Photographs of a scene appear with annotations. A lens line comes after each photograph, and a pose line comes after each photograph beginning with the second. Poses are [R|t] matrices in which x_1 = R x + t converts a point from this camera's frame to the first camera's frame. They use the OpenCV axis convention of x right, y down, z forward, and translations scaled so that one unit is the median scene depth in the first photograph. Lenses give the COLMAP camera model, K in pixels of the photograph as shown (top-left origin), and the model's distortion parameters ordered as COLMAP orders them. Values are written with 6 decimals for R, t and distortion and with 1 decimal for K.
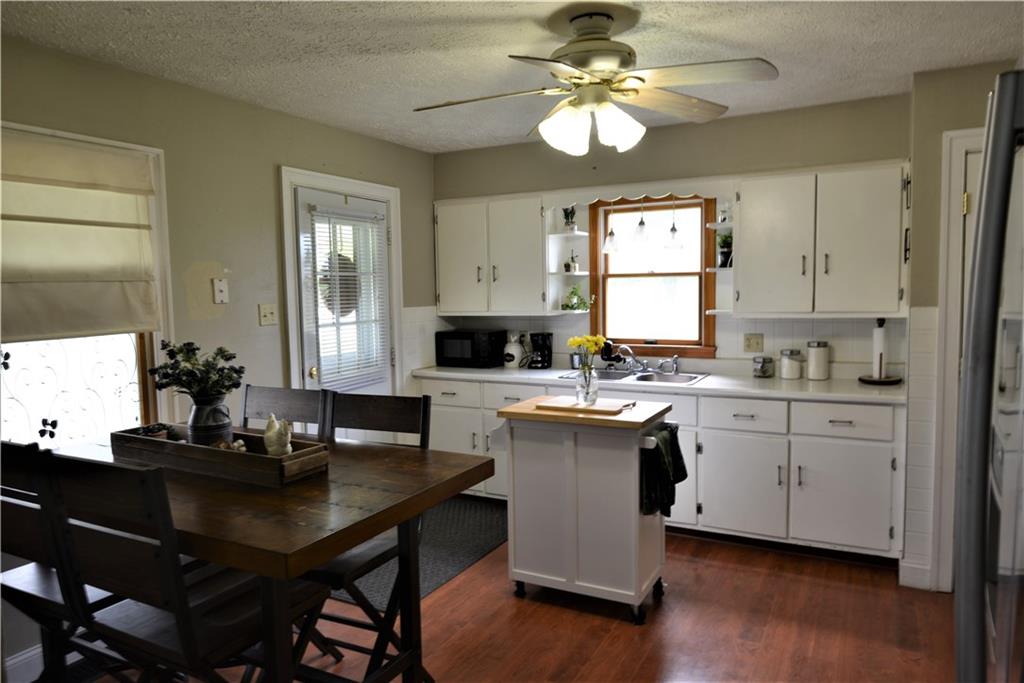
lens RADIAL K [[681.8, 0, 511.7], [0, 681.8, 341.8], [0, 0, 1]] dist [-0.000646, -0.007672]
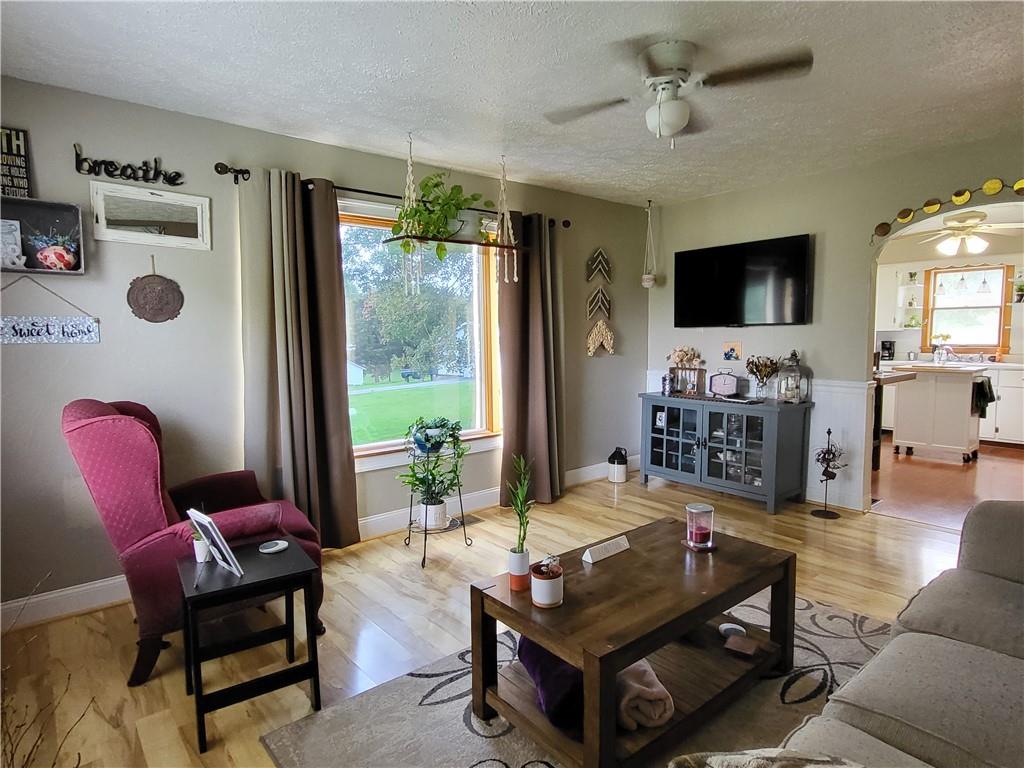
lens RADIAL K [[583.5, 0, 511.1], [0, 583.5, 384.7], [0, 0, 1]] dist [0.003273, -0.000361]
pose [[0.926396, 0.037700, -0.374659, -0.400959], [-0.031621, 0.999250, 0.022362, 0.134062], [0.375220, -0.008869, 0.926893, -1.094598]]
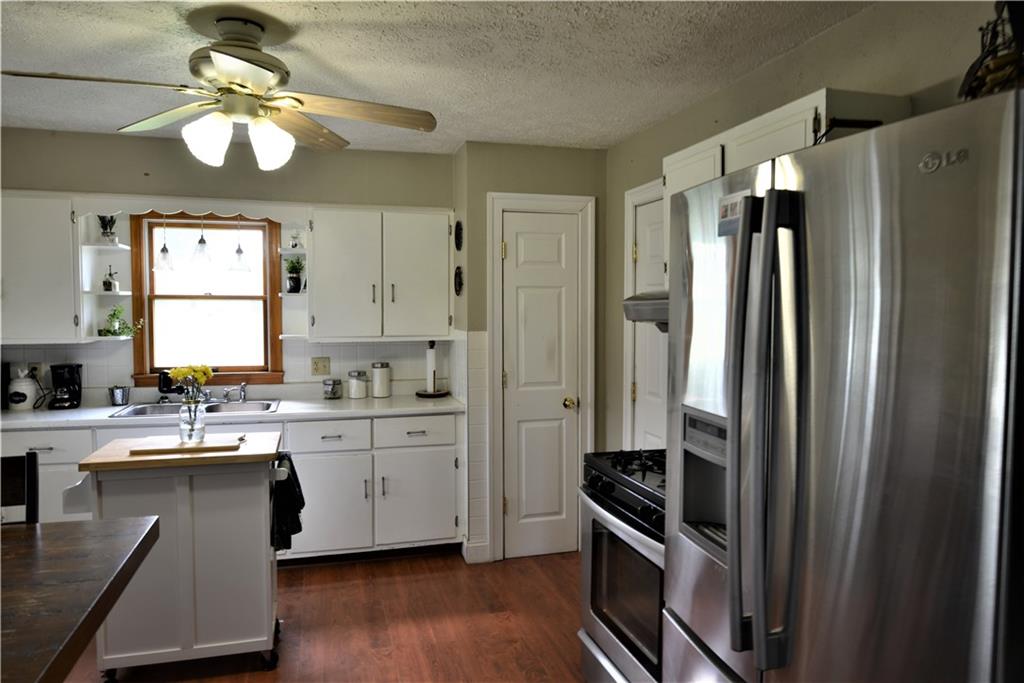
lens RADIAL K [[681.8, 0, 508.9], [0, 681.8, 343.5], [0, 0, 1]] dist [-0.000646, -0.007672]
pose [[0.725985, -0.017056, 0.687500, -0.175375], [0.038023, 0.999159, -0.015363, -0.007167], [-0.686659, 0.037294, 0.726022, 0.060223]]
